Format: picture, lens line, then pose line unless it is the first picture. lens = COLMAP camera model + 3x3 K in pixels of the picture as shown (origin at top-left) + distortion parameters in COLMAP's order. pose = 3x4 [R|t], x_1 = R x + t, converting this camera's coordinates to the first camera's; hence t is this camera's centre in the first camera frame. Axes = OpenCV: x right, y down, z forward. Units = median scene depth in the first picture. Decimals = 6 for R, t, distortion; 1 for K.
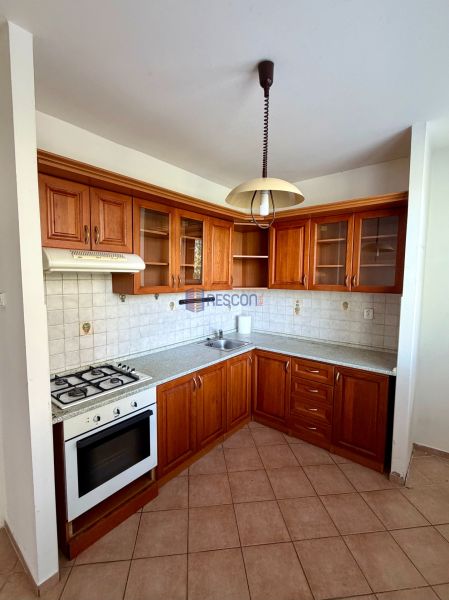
lens RADIAL K [[274.8, 0, 224.5], [0, 274.8, 300.0], [0, 0, 1]] dist [0.000389, -0.000025]
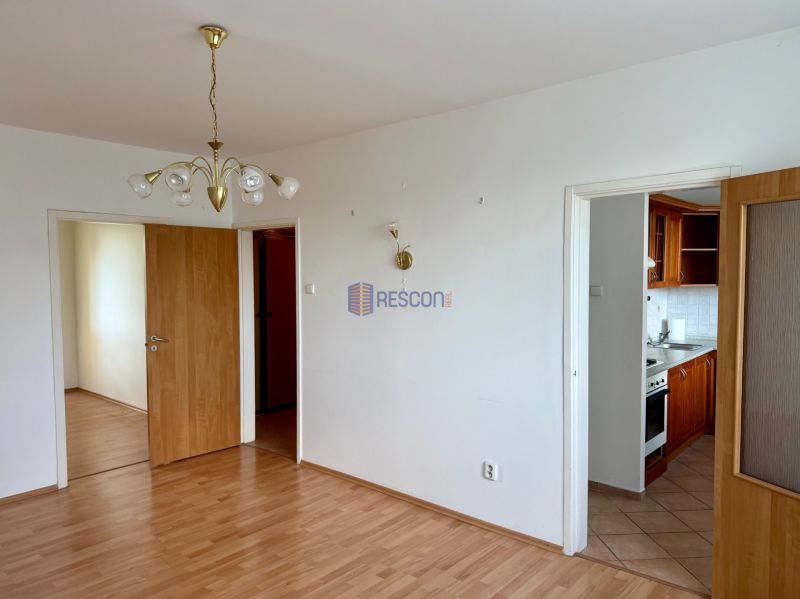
lens RADIAL K [[599.4, 0, 400.0], [0, 599.4, 299.5], [0, 0, 1]] dist [-0.000027, -0.000304]
pose [[0.999456, -0.005873, -0.032464, -1.222998], [0.004656, 0.999289, -0.037422, 0.108490], [0.032661, 0.037251, 0.998772, -1.459209]]
